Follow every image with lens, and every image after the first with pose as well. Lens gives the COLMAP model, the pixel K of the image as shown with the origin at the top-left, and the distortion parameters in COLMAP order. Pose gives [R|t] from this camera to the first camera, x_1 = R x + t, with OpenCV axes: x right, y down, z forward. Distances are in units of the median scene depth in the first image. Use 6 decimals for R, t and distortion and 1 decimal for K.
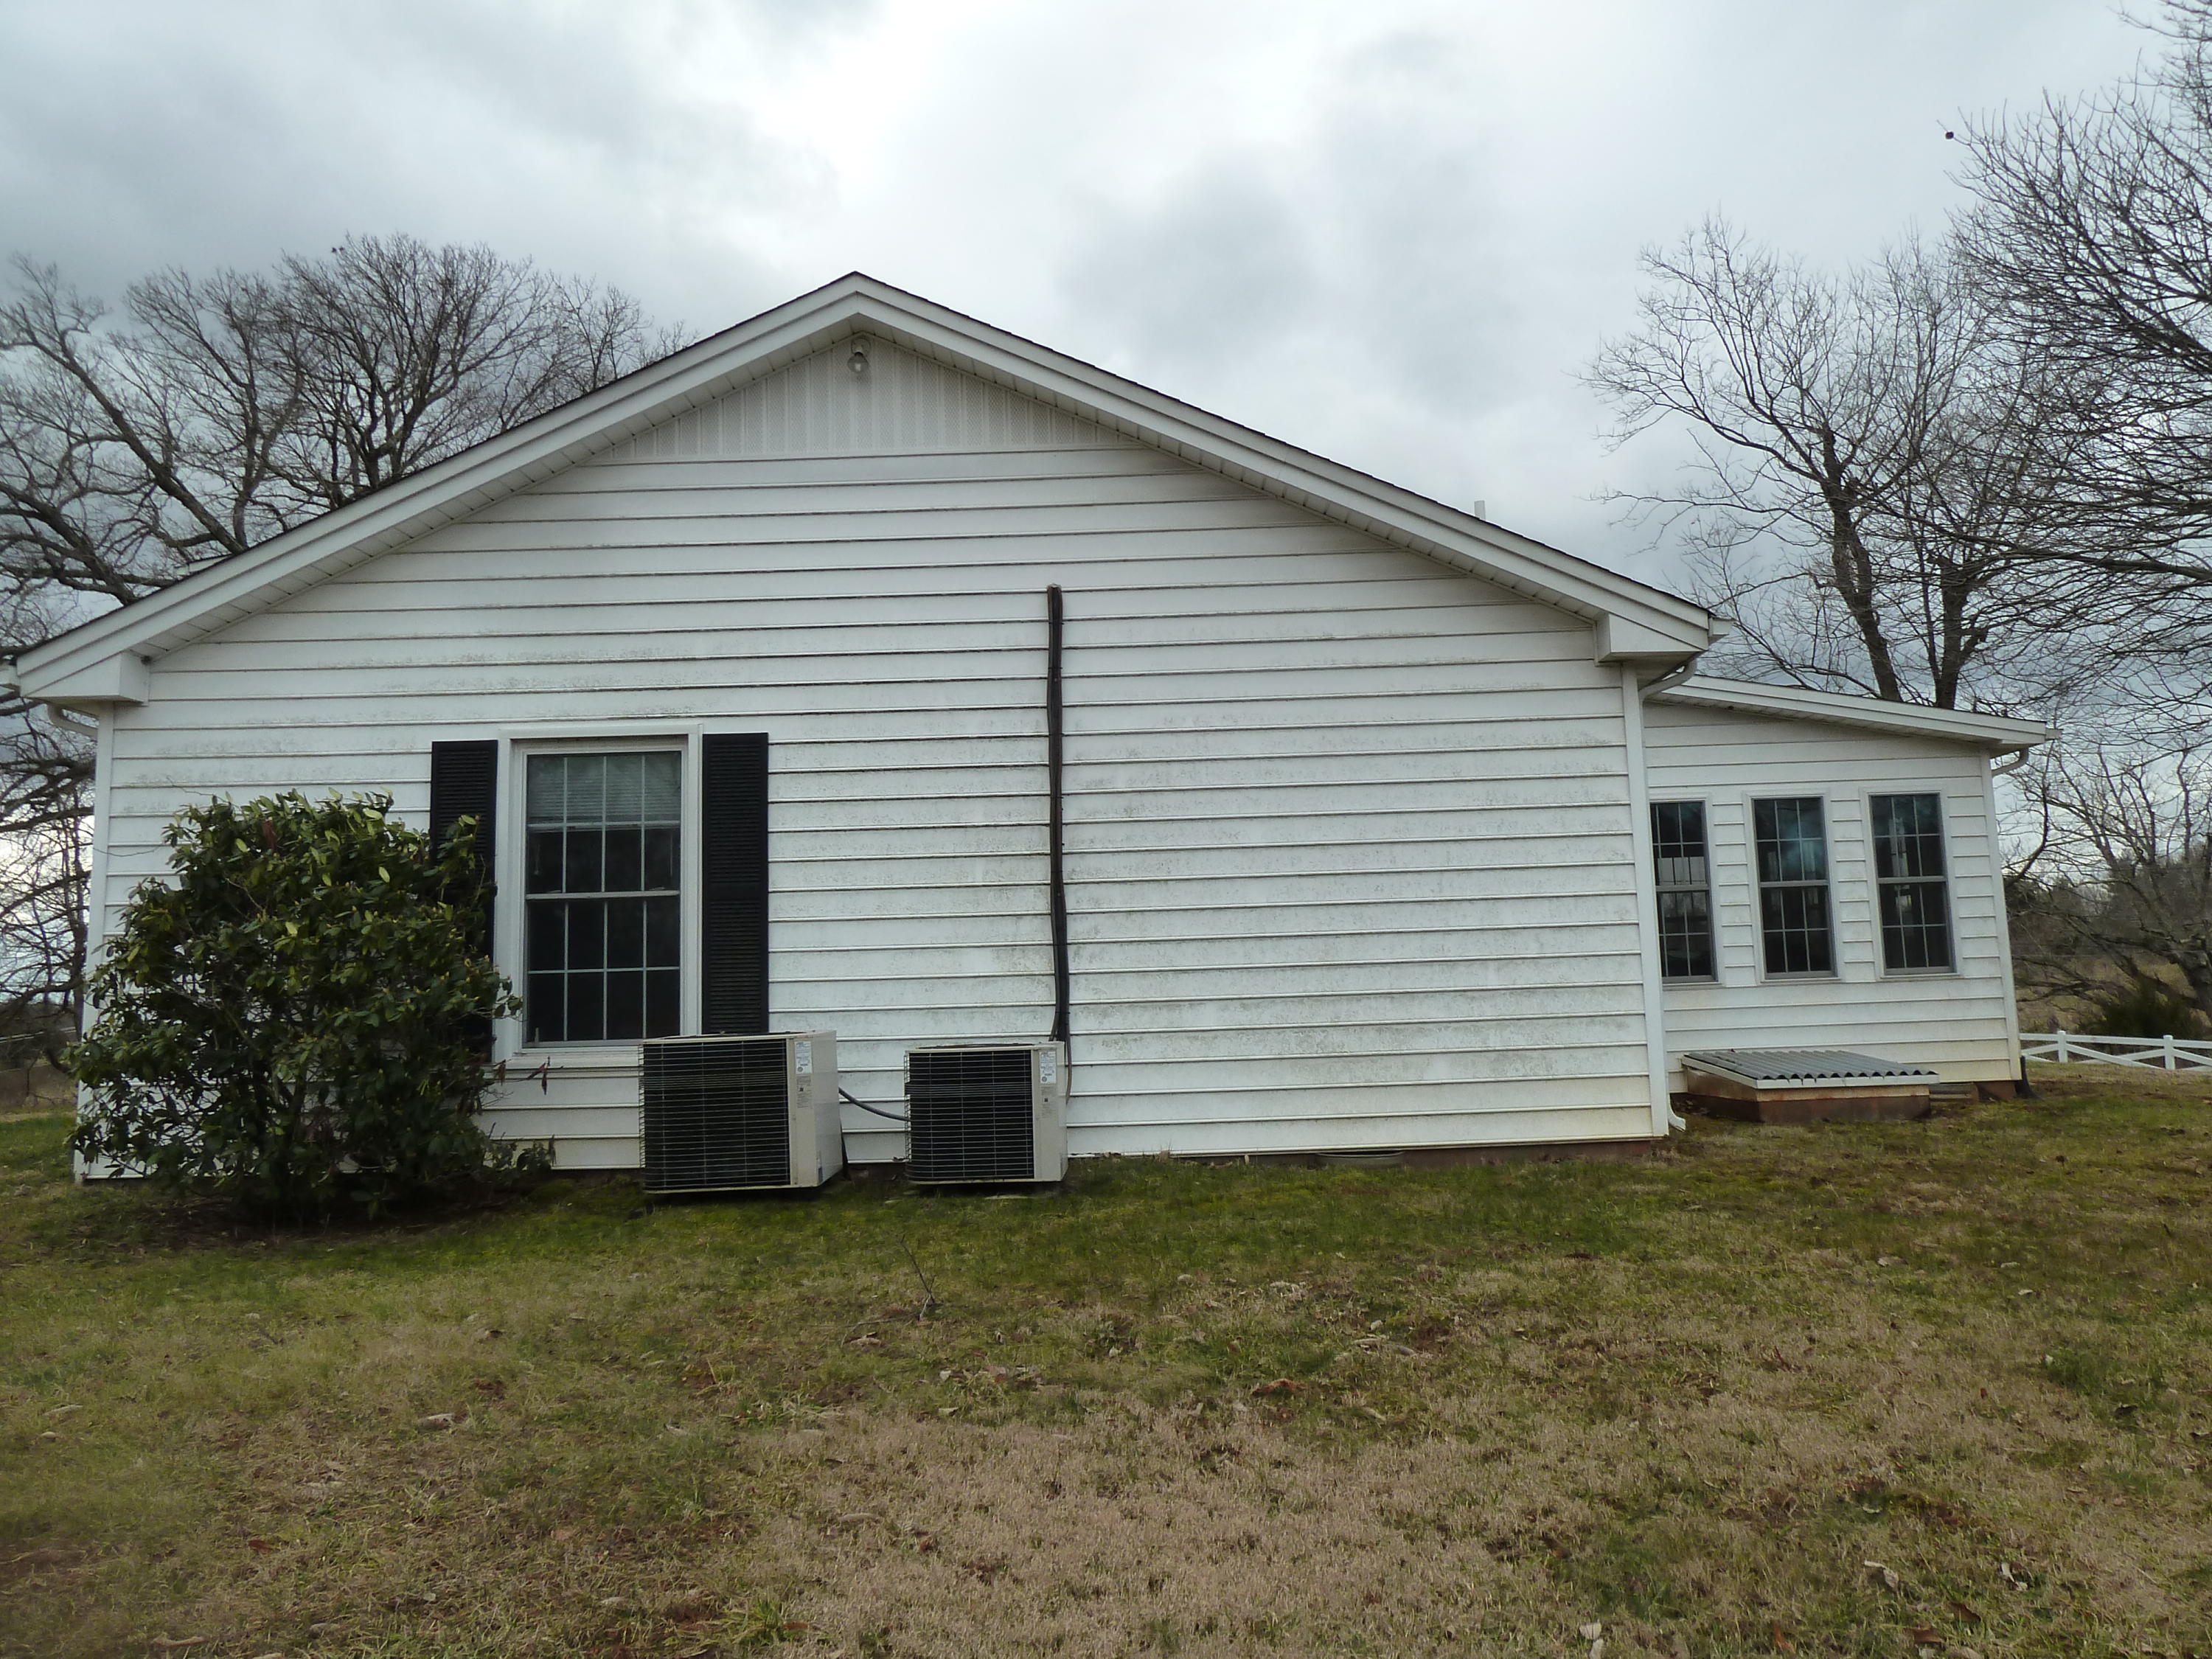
lens RADIAL K [[1635.8, 0, 1102.5], [0, 1635.8, 820.5], [0, 0, 1]] dist [-0.036858, 0.013717]
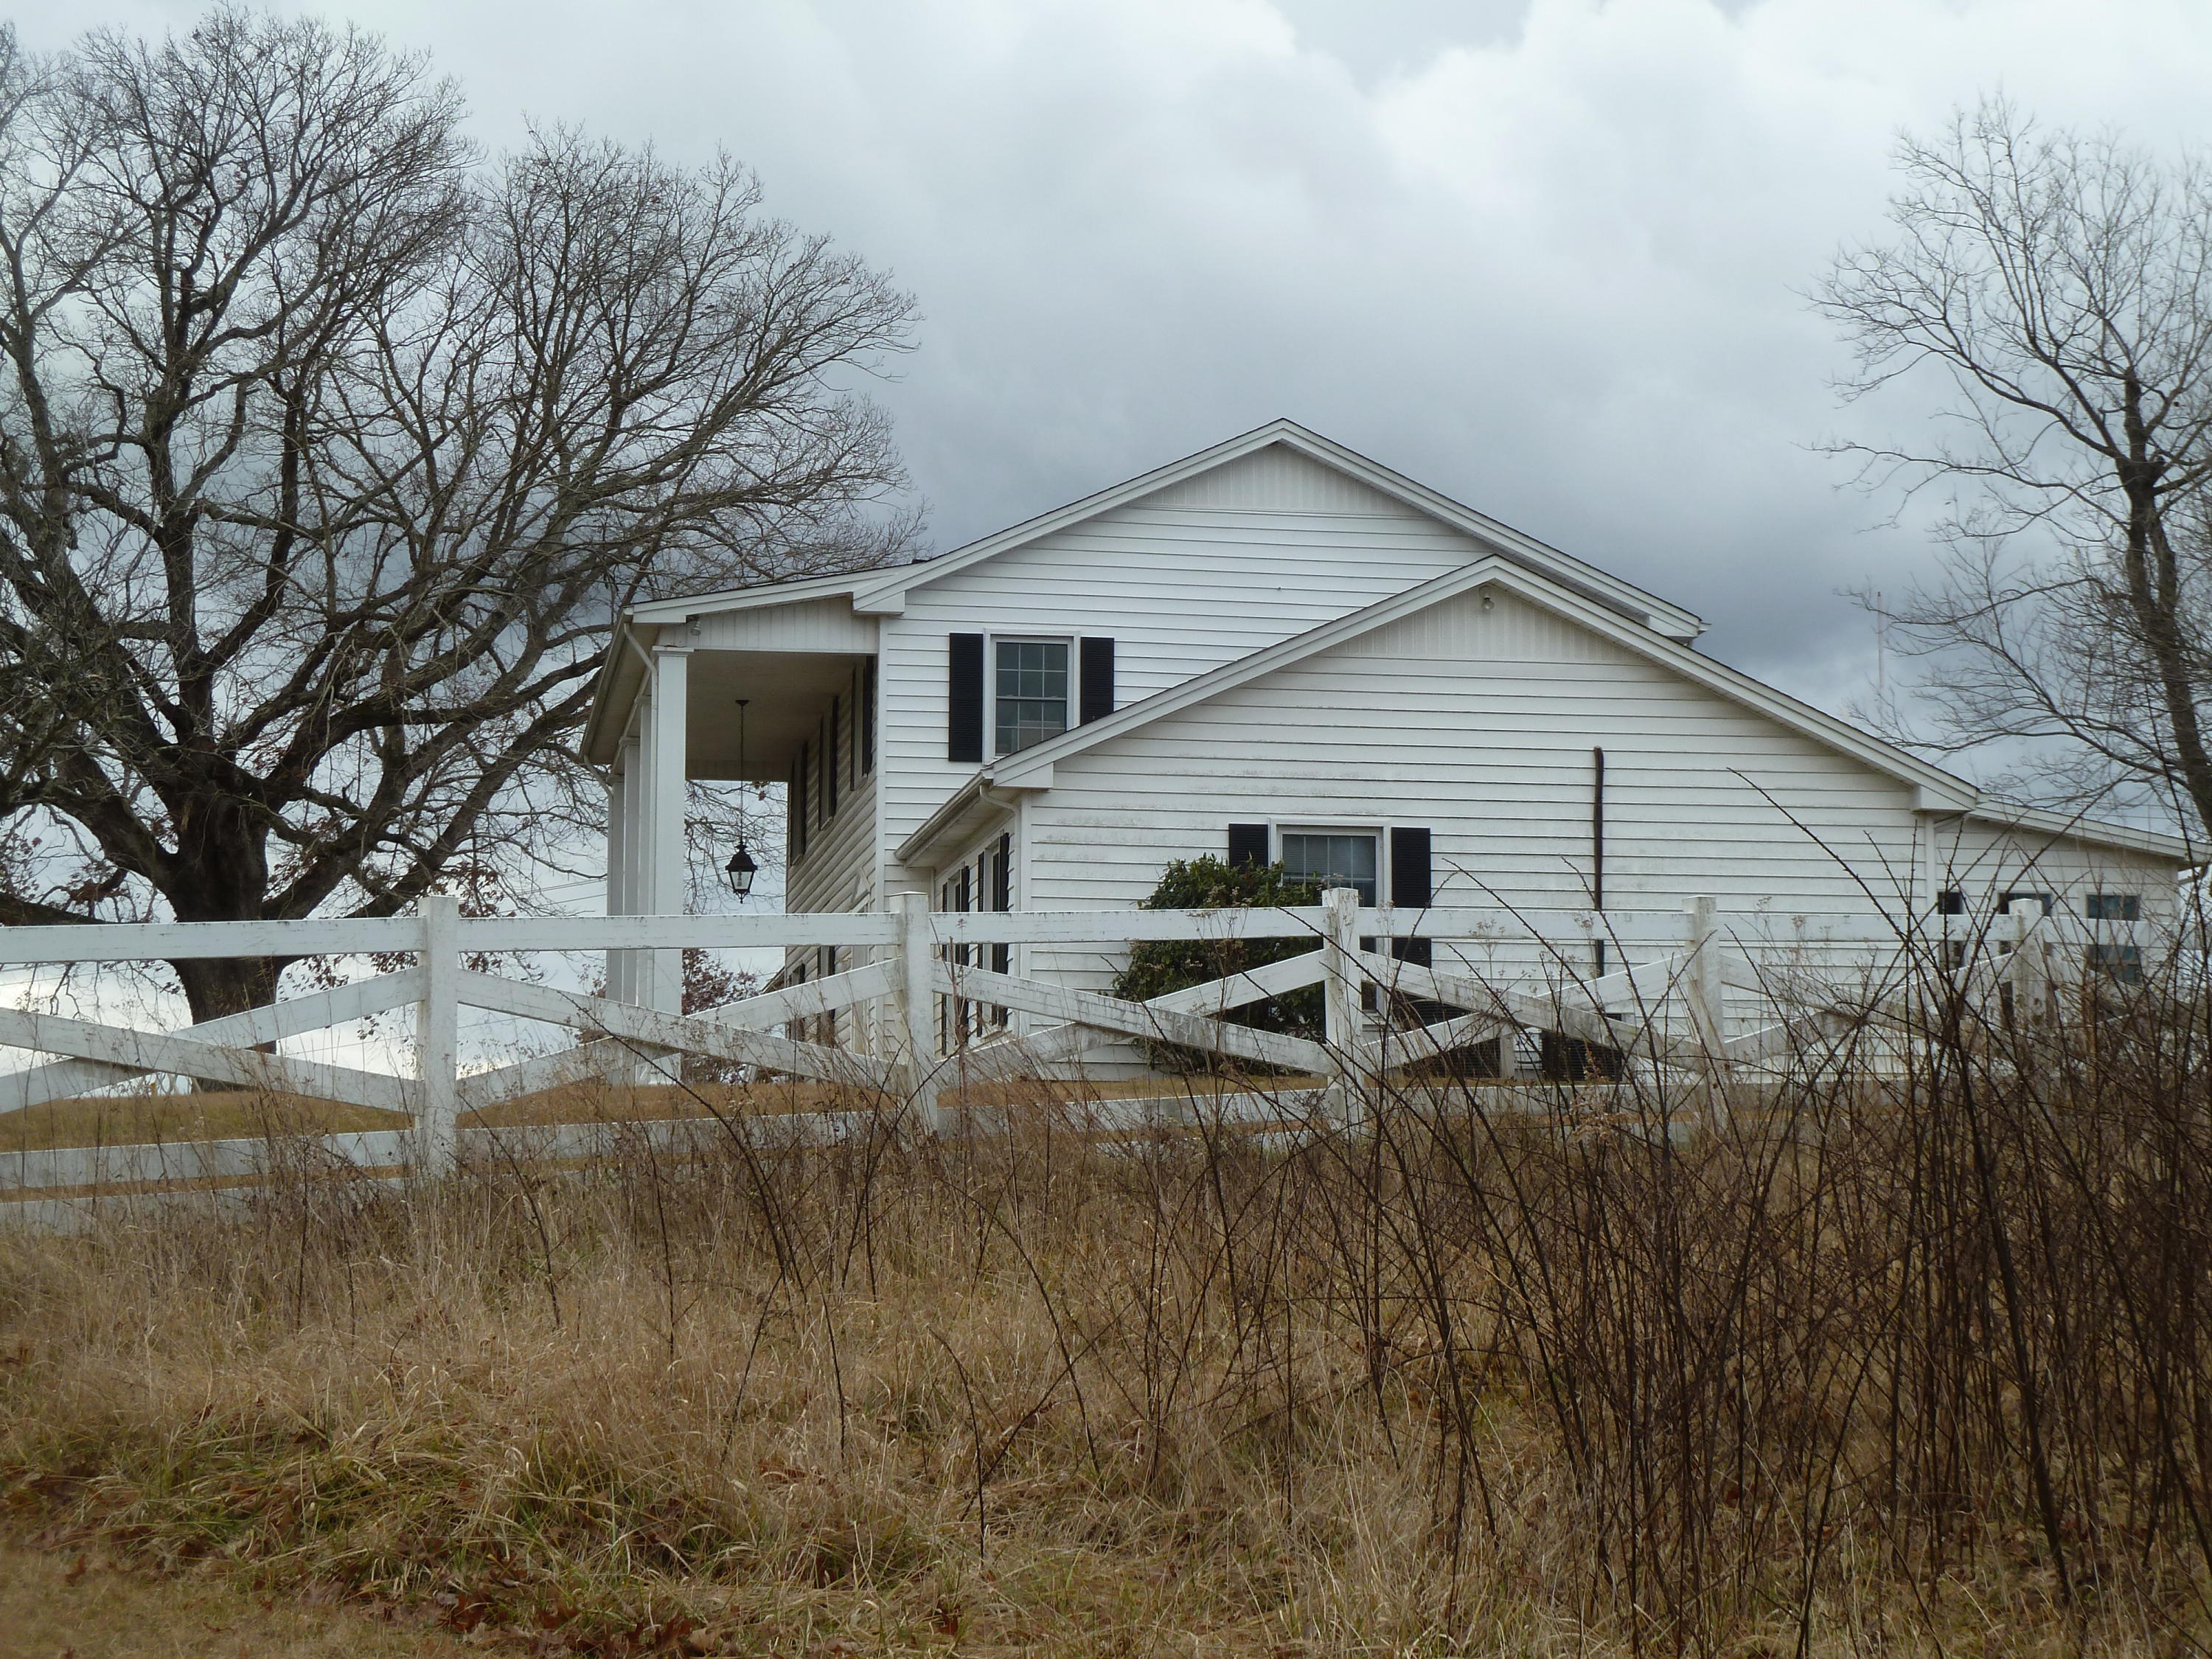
lens RADIAL K [[4325.3, 0, 1107.1], [0, 4325.3, 830.8], [0, 0, 1]] dist [0.038065, 0.000000]
pose [[0.984274, 0.047505, 0.170139, -1.260818], [-0.046894, 0.998871, -0.007611, -0.002418], [-0.170308, -0.000487, 0.985391, -3.234929]]
